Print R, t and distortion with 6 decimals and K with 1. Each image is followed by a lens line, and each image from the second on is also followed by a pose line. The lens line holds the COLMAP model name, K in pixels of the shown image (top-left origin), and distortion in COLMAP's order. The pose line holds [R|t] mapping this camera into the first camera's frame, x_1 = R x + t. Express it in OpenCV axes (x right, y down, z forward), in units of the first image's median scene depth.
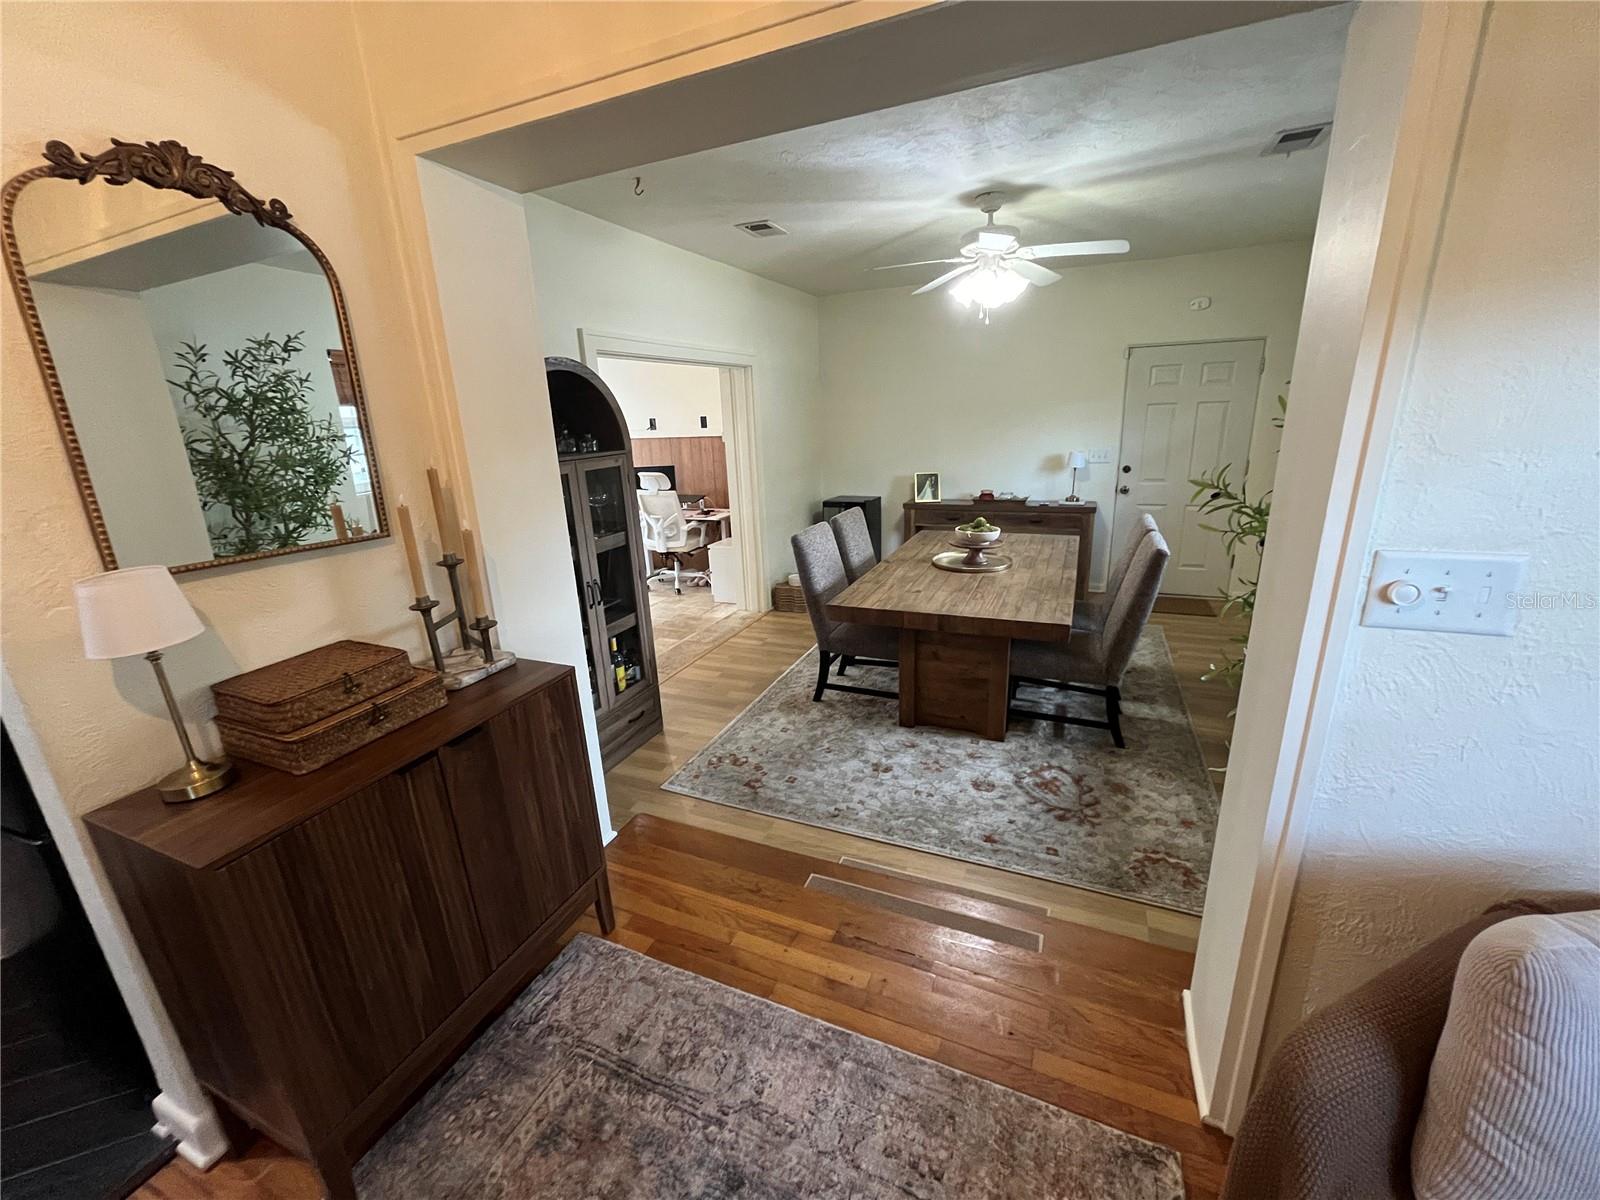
lens RADIAL K [[644.9, 0, 796.6], [0, 644.9, 597.2], [0, 0, 1]] dist [-0.003350, -0.000146]
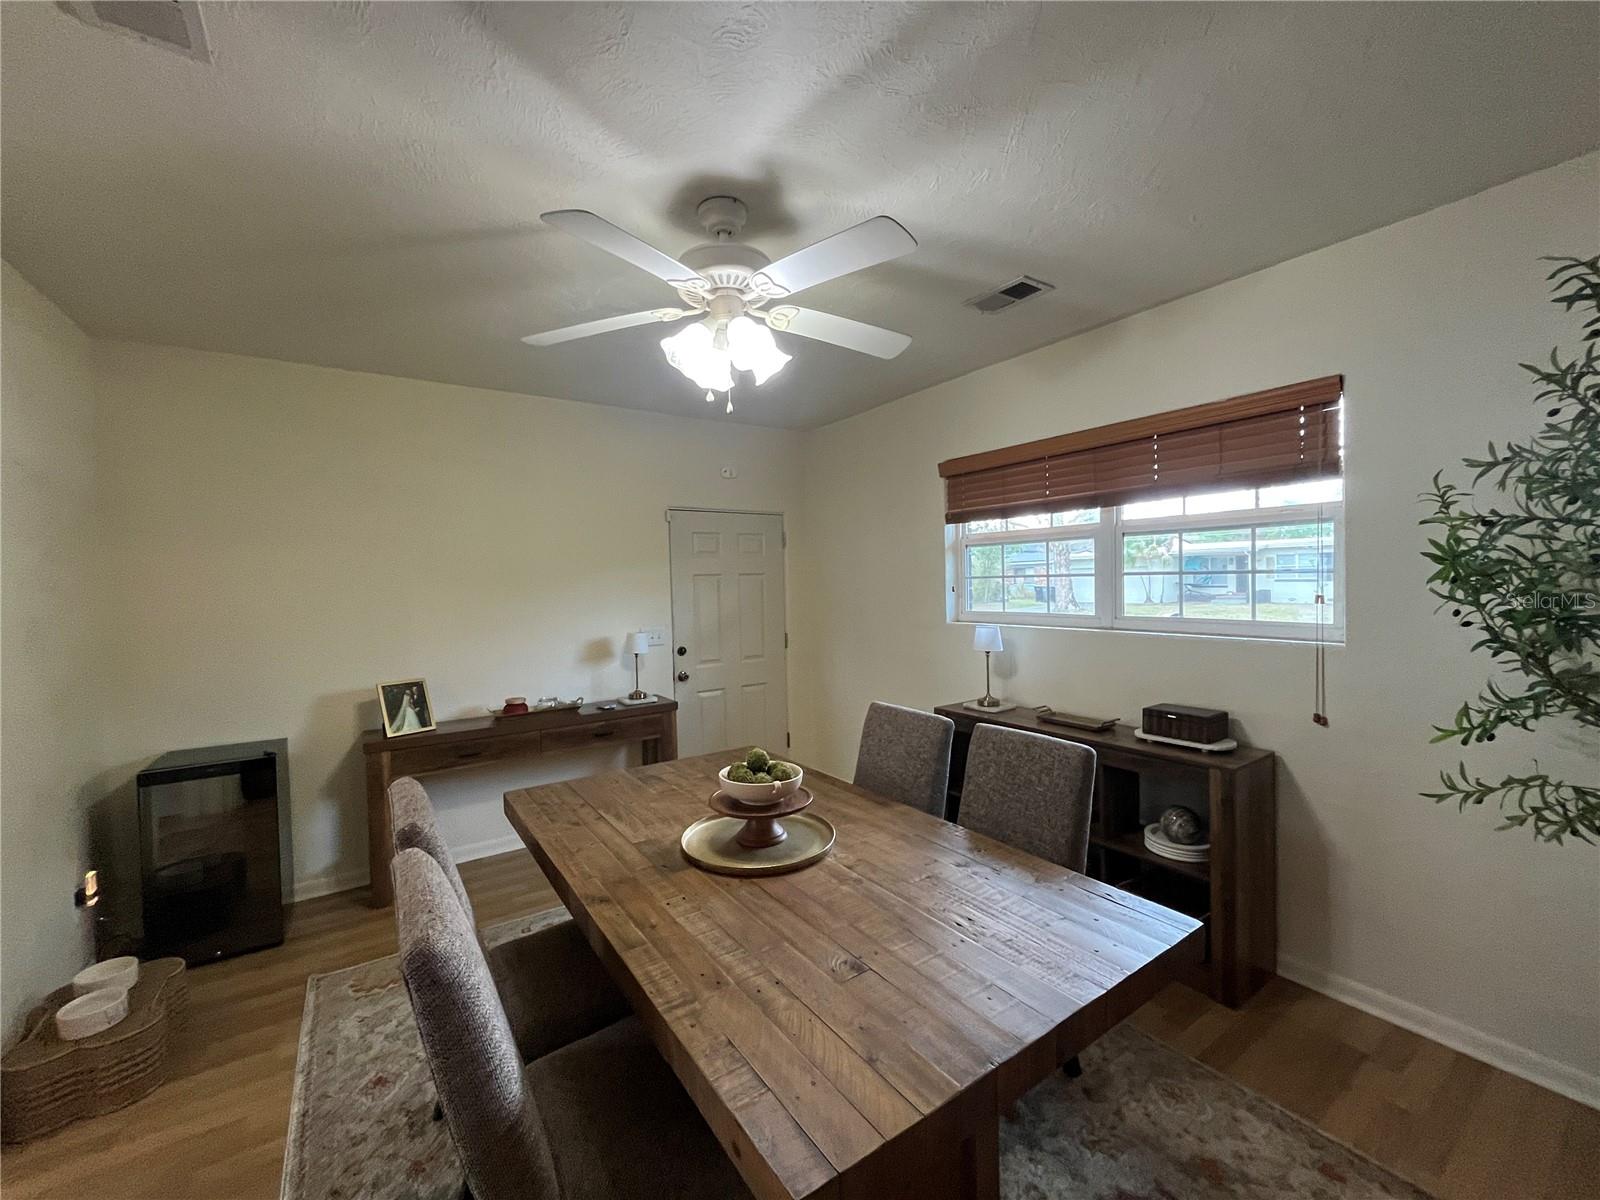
lens RADIAL K [[644.9, 0, 797.1], [0, 644.9, 600.7], [0, 0, 1]] dist [-0.003350, -0.000146]
pose [[0.534538, 0.000031, 0.845145, -0.097253], [0.236616, 0.960003, -0.149690, -0.102399], [-0.811346, 0.279990, 0.513150, 0.442033]]
